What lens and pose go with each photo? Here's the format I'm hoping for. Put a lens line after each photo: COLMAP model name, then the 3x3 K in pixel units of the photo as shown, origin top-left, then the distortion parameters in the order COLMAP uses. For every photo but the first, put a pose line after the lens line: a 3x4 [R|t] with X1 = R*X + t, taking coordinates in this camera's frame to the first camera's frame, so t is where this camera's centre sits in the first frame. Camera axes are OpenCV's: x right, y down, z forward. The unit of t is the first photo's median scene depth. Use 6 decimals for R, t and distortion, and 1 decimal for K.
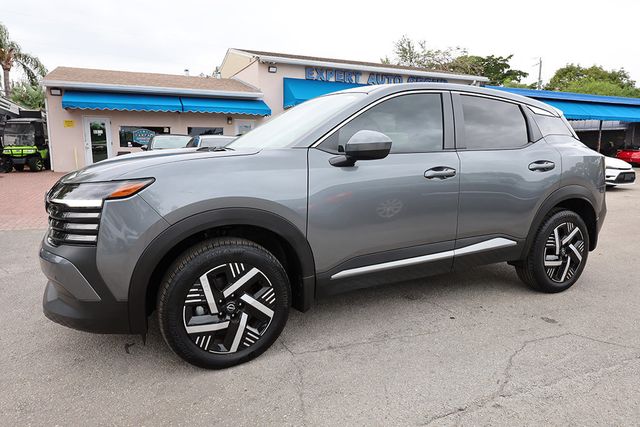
lens RADIAL K [[432.5, 0, 320.1], [0, 432.5, 212.5], [0, 0, 1]] dist [0.003315, 0.002544]
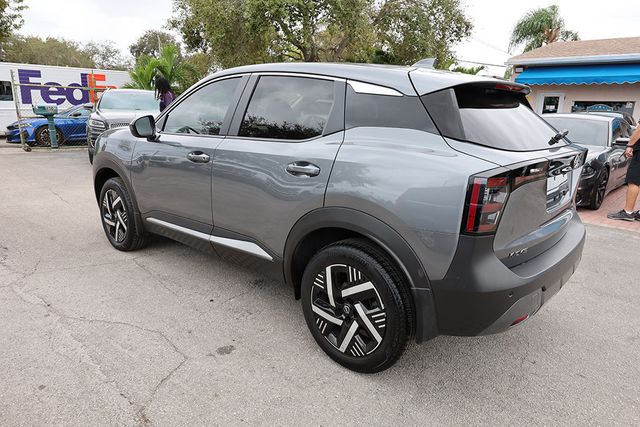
lens RADIAL K [[427.1, 0, 319.1], [0, 427.1, 212.7], [0, 0, 1]] dist [0.000292, 0.000921]
pose [[0.370877, 0.225285, -0.900942, 1.180688], [-0.168427, 0.970359, 0.173309, -0.165333], [0.913281, 0.087466, 0.397828, 0.755917]]
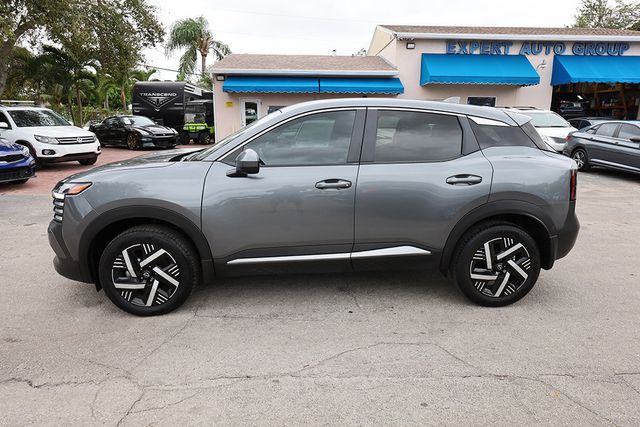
lens RADIAL K [[432.4, 0, 318.5], [0, 432.4, 208.7], [0, 0, 1]] dist [0.005944, 0.001501]
pose [[0.921739, 0.082118, -0.379017, 0.590484], [-0.060014, 0.995755, 0.069790, -0.090807], [0.383139, -0.041582, 0.922754, -0.057518]]
